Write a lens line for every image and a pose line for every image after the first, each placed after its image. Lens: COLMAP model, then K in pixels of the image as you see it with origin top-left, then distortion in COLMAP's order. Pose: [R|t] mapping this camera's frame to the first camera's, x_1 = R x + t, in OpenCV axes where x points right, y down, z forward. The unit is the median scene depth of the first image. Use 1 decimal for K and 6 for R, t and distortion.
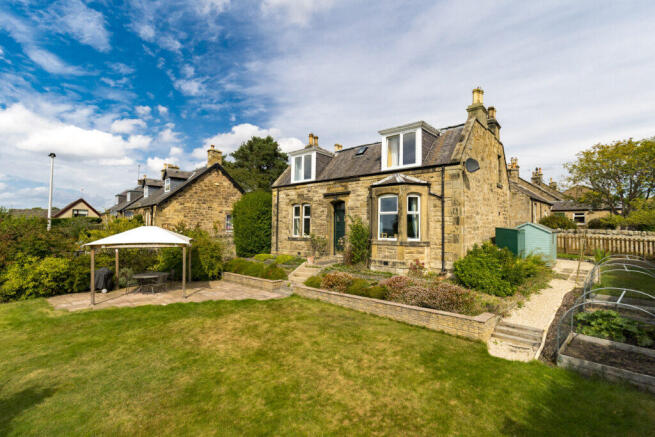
lens RADIAL K [[302.0, 0, 327.5], [0, 302.0, 218.5], [0, 0, 1]] dist [0.000640, 0.000707]
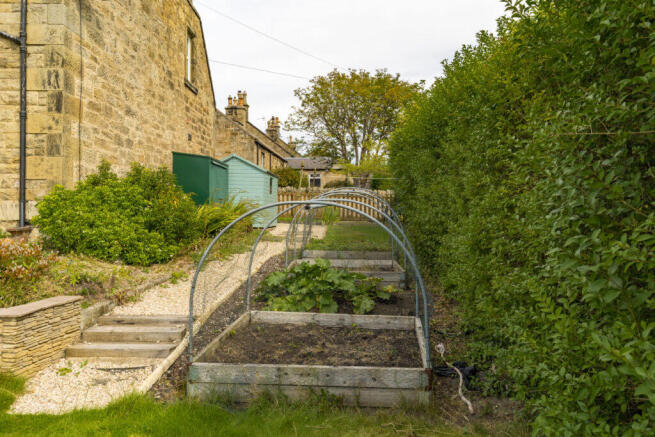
lens RADIAL K [[473.7, 0, 327.5], [0, 473.7, 218.5], [0, 0, 1]] dist [0.006658, 0.001420]
pose [[0.764088, -0.005849, 0.645085, 0.262098], [-0.015916, 0.999484, 0.027915, 0.128926], [-0.644915, -0.031597, 0.763601, 0.233102]]
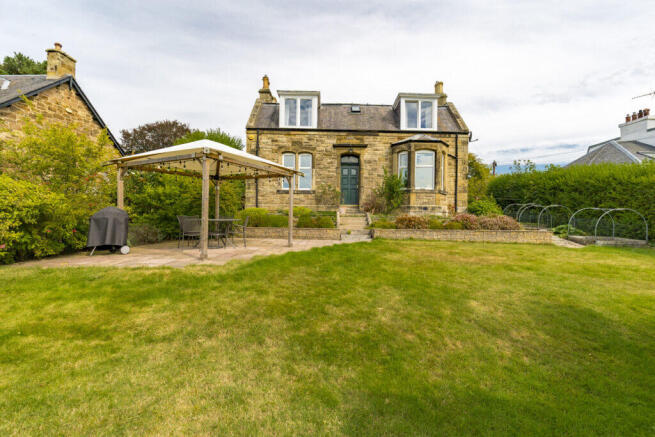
lens RADIAL K [[302.0, 0, 327.5], [0, 302.0, 218.5], [0, 0, 1]] dist [0.000640, 0.000707]
pose [[0.741349, 0.005873, 0.671094, -0.834567], [-0.032363, 0.999111, 0.027008, 0.160418], [-0.670339, -0.041741, 0.740880, 0.371145]]
